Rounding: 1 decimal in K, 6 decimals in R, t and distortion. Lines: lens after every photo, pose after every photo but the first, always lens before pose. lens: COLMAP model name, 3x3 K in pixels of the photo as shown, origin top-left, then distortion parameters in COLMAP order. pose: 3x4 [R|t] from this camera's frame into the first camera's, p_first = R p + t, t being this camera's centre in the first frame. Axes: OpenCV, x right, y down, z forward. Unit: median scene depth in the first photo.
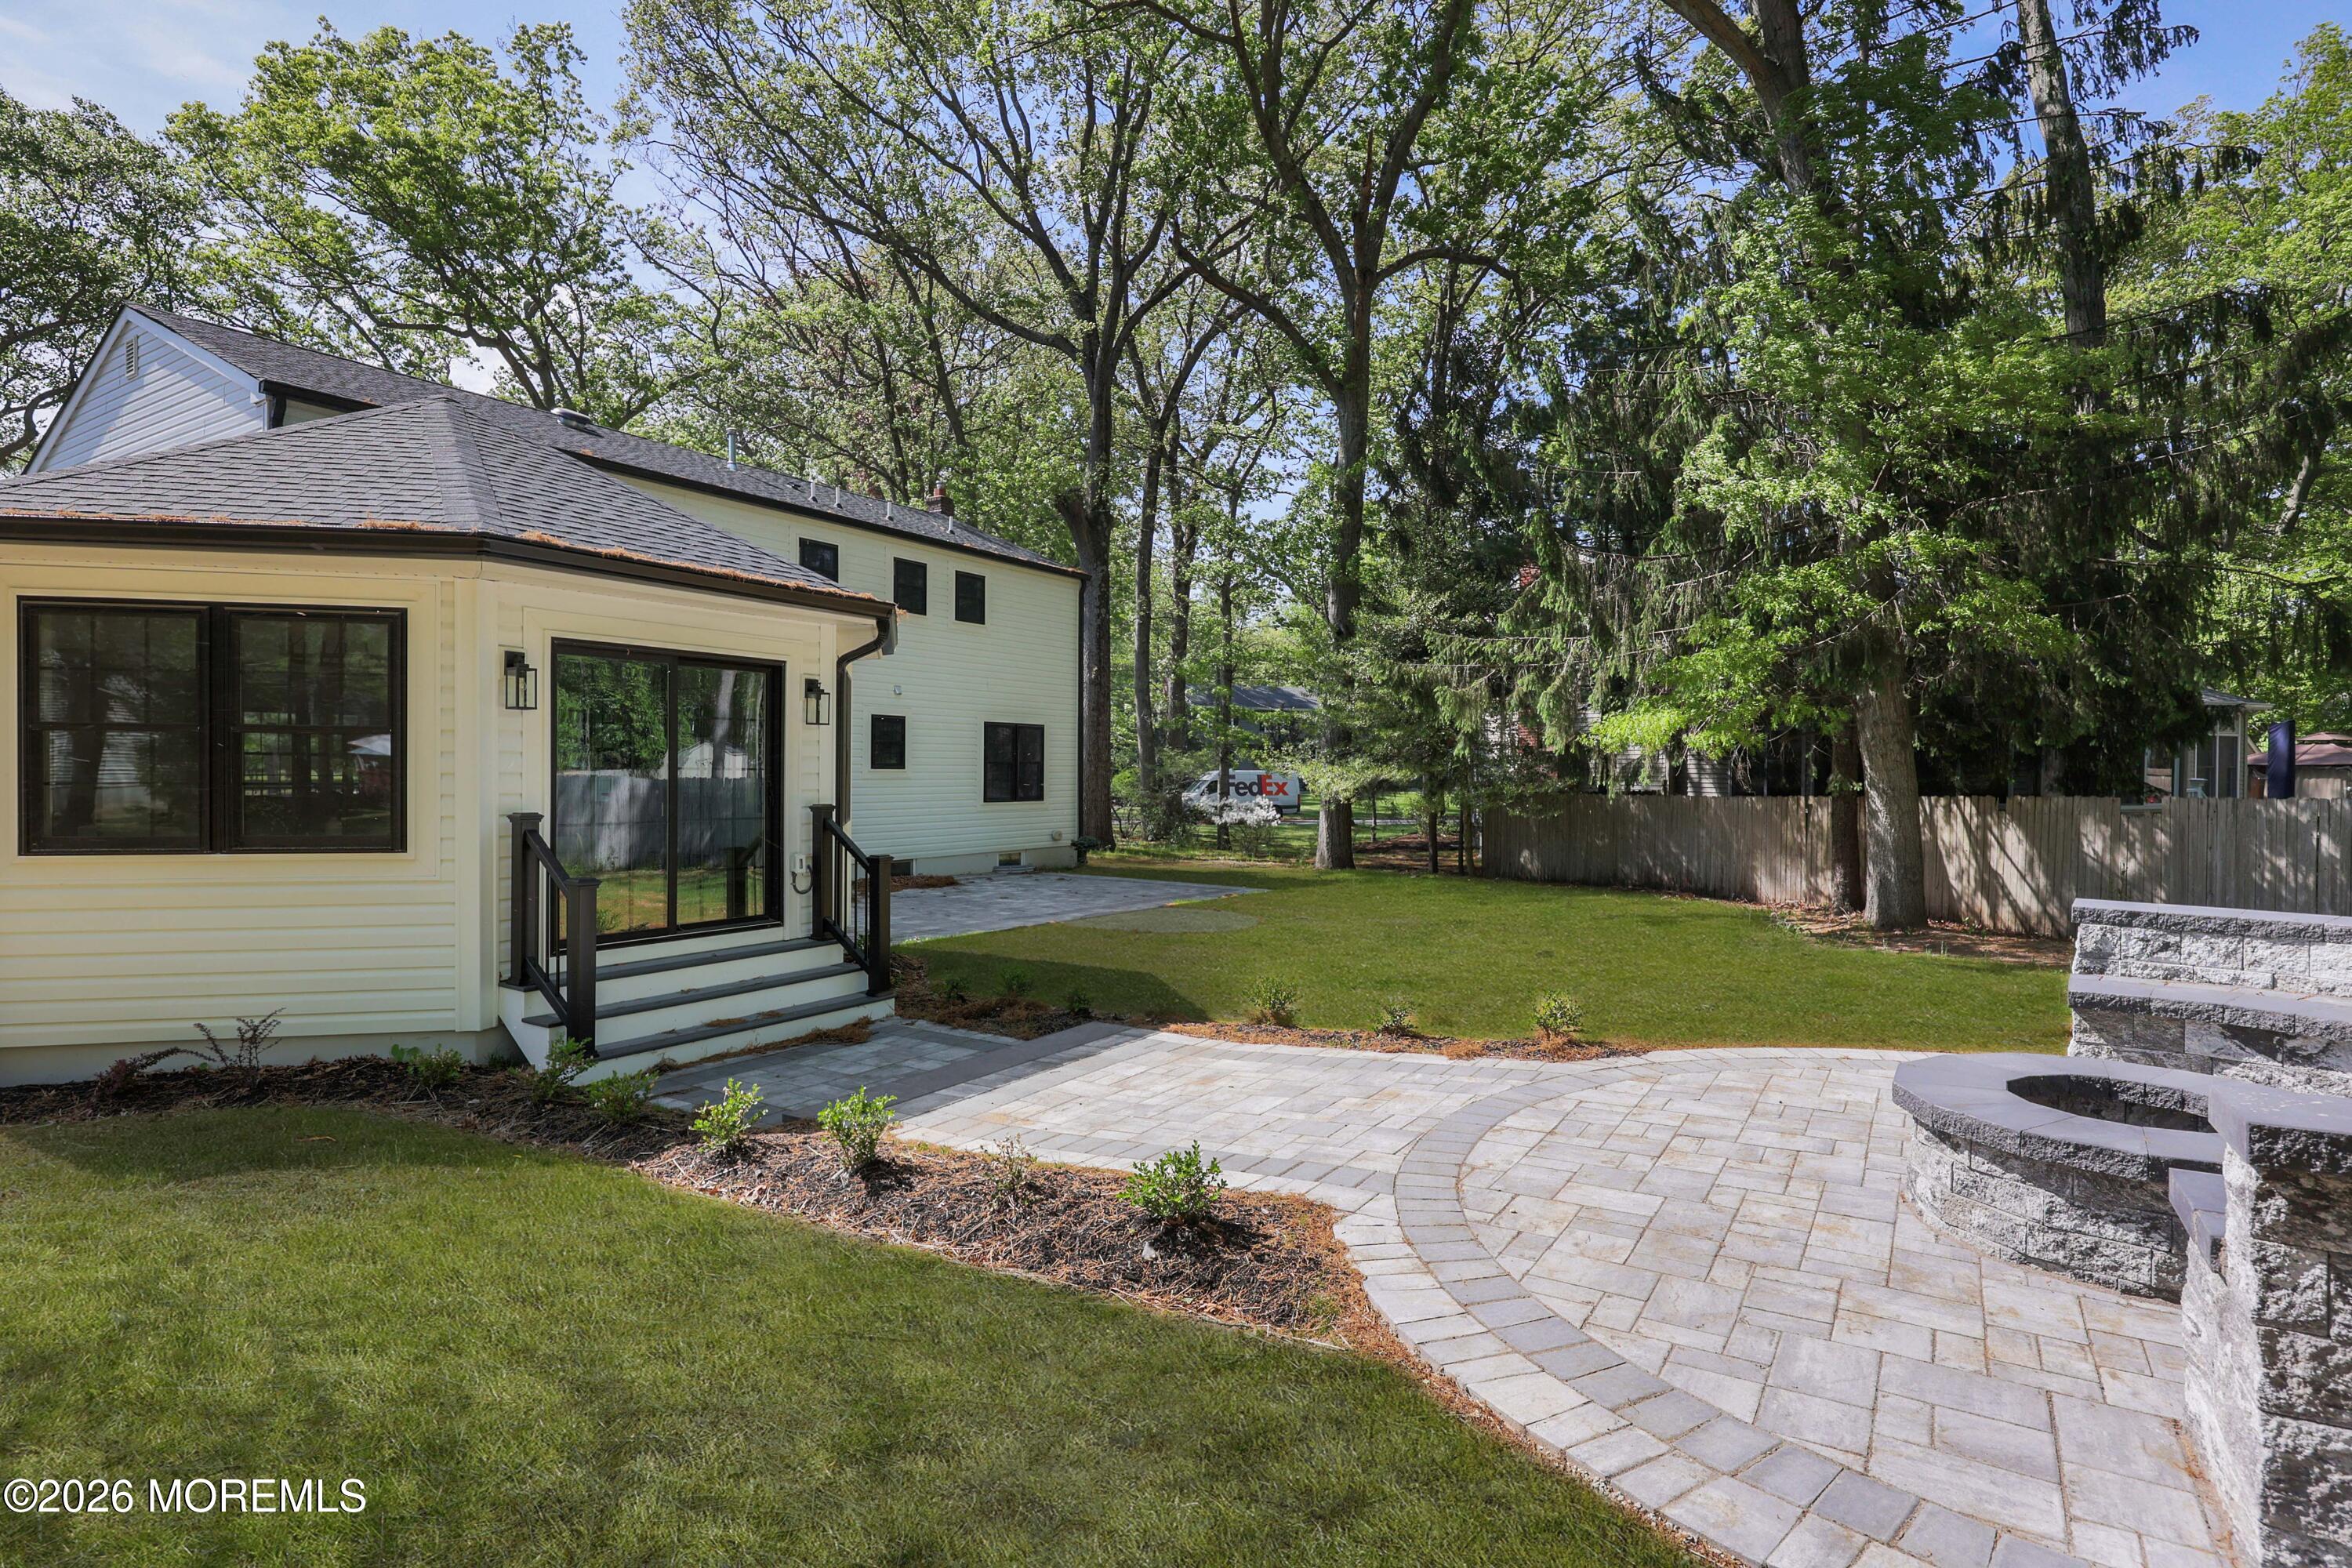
lens RADIAL K [[1360.8, 0, 1176.0], [0, 1360.8, 784.0], [0, 0, 1]] dist [0.017192, -0.001040]
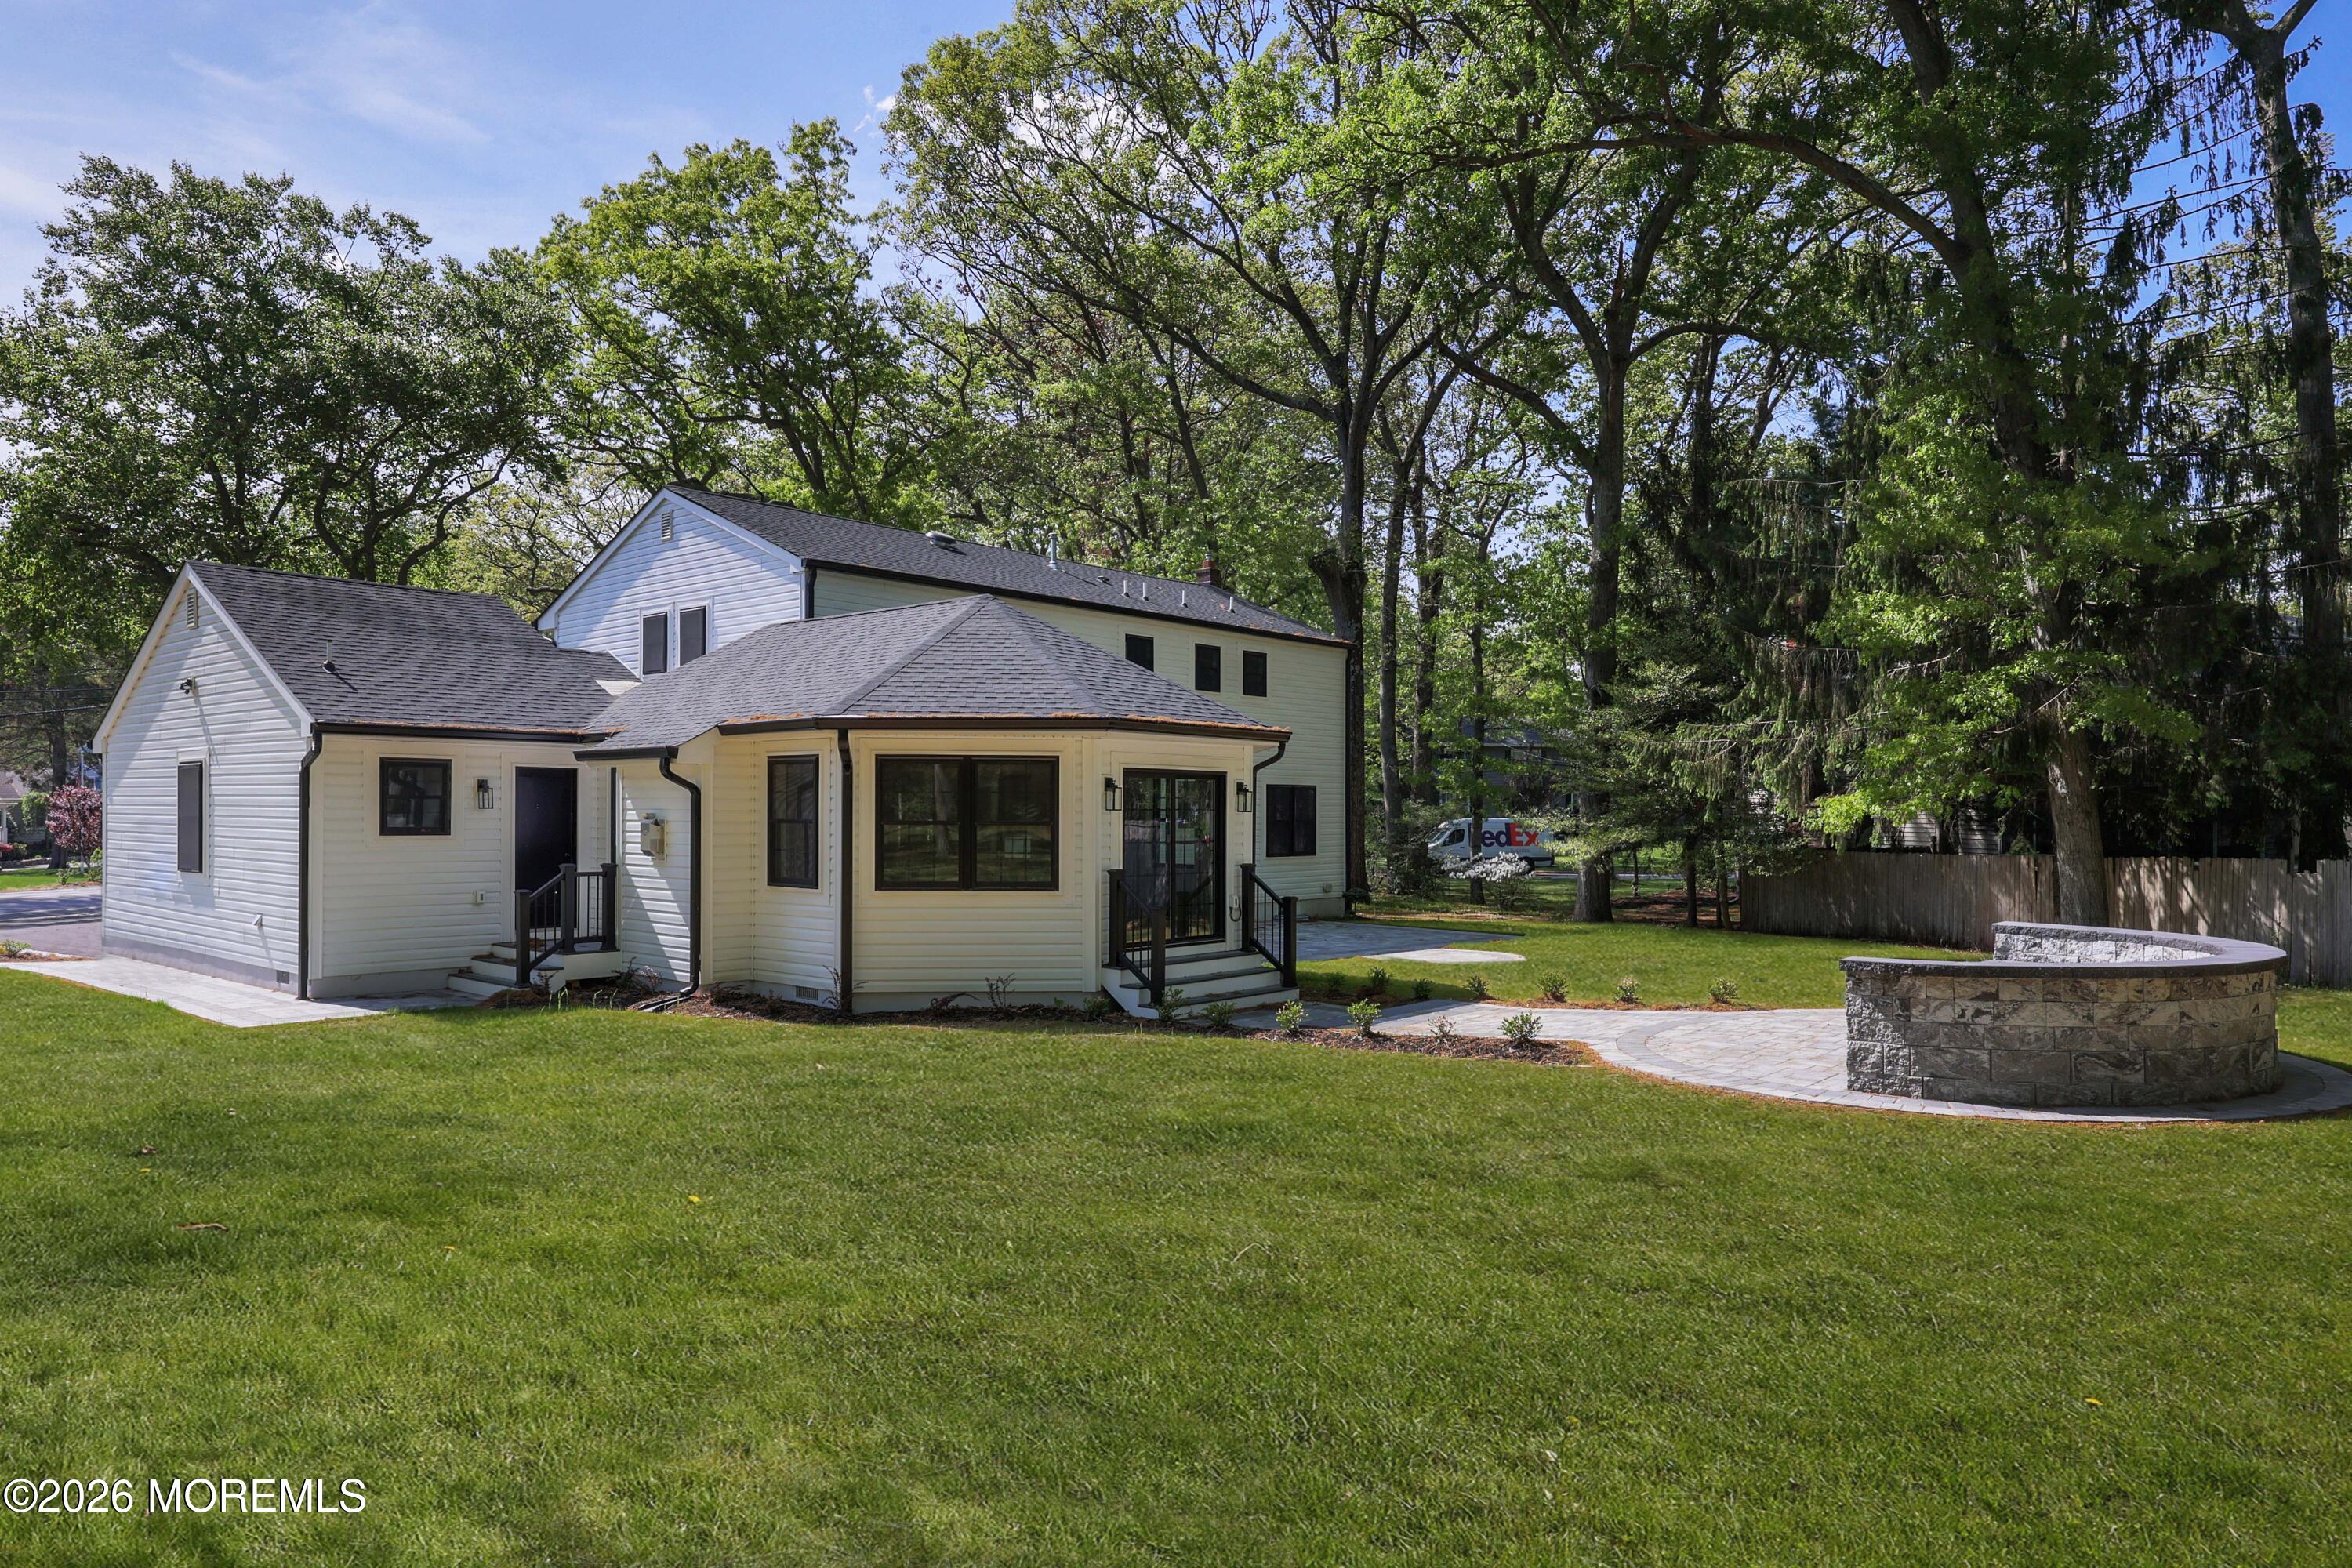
lens RADIAL K [[1736.1, 0, 1055.5], [0, 1736.1, 781.0], [0, 0, 1]] dist [0.001372, 0.005718]
pose [[0.982876, -0.003925, -0.184225, -0.047233], [-0.000623, 0.999697, -0.024622, -0.012902], [0.184265, 0.024315, 0.982576, -0.414961]]
